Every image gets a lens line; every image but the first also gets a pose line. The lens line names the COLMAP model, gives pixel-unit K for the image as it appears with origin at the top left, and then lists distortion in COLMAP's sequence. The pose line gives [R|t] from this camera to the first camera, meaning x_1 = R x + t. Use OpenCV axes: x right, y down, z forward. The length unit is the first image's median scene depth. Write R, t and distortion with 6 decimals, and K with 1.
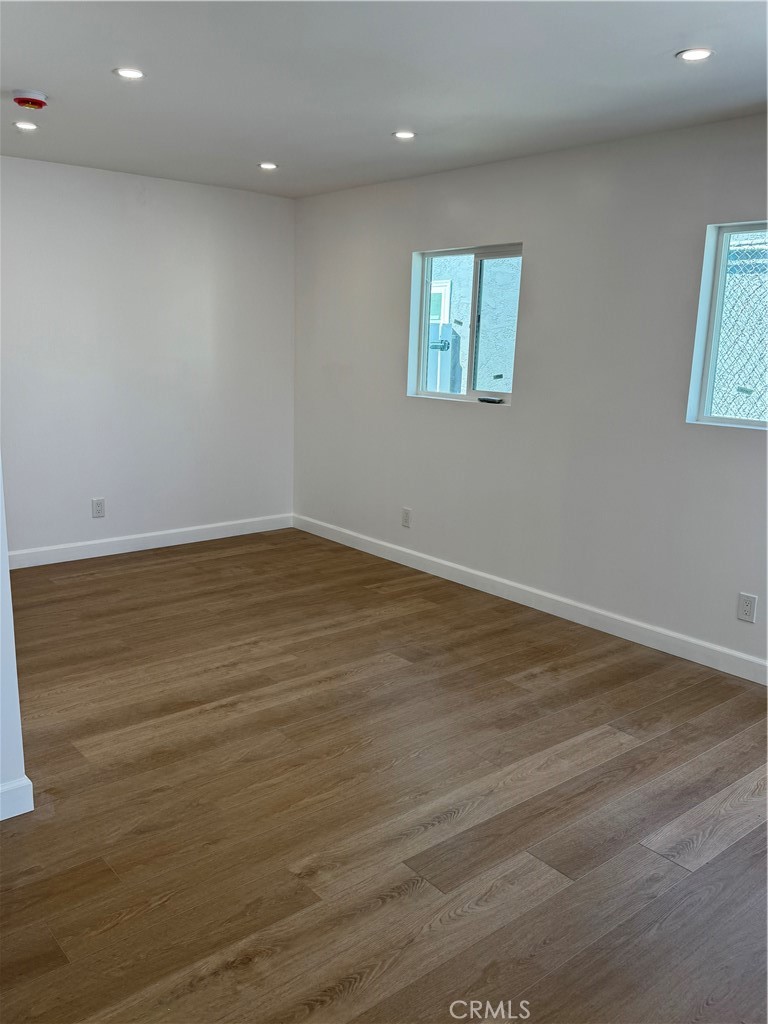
lens RADIAL K [[831.8, 0, 380.5], [0, 831.8, 510.8], [0, 0, 1]] dist [0.054208, -0.090094]
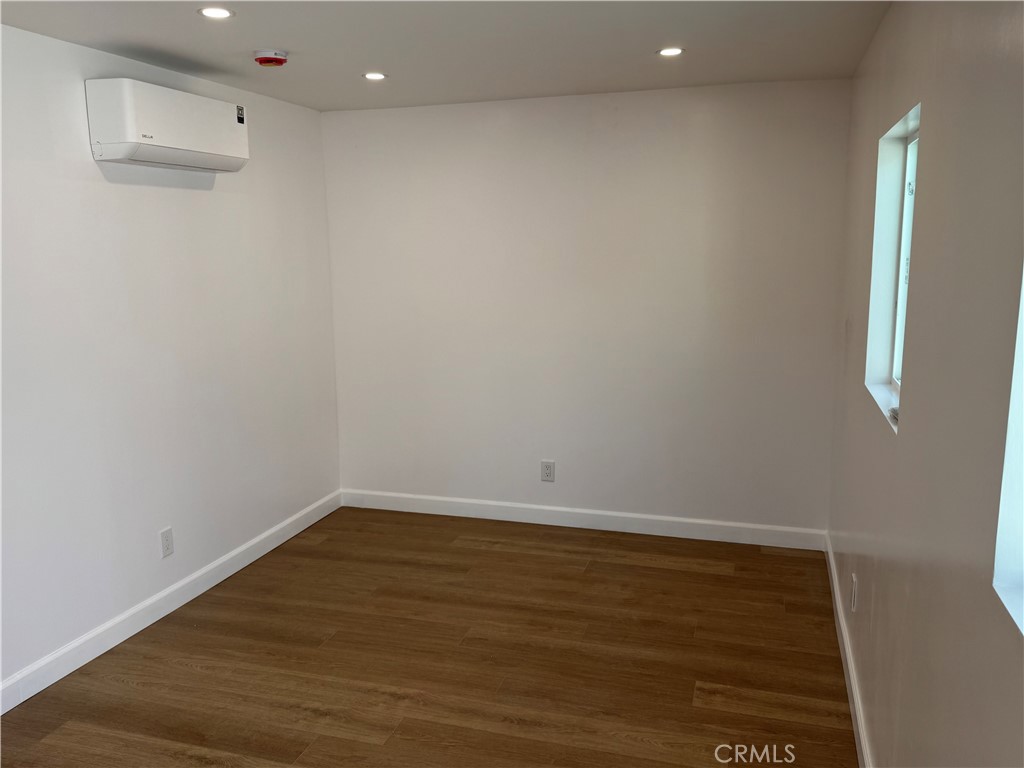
lens RADIAL K [[831.8, 0, 508.9], [0, 831.8, 379.2], [0, 0, 1]] dist [0.054208, -0.090094]
pose [[0.524500, 0.105276, -0.844877, 0.472807], [-0.141657, 0.989285, 0.035329, -0.155397], [0.839543, 0.101153, 0.533793, 0.593236]]
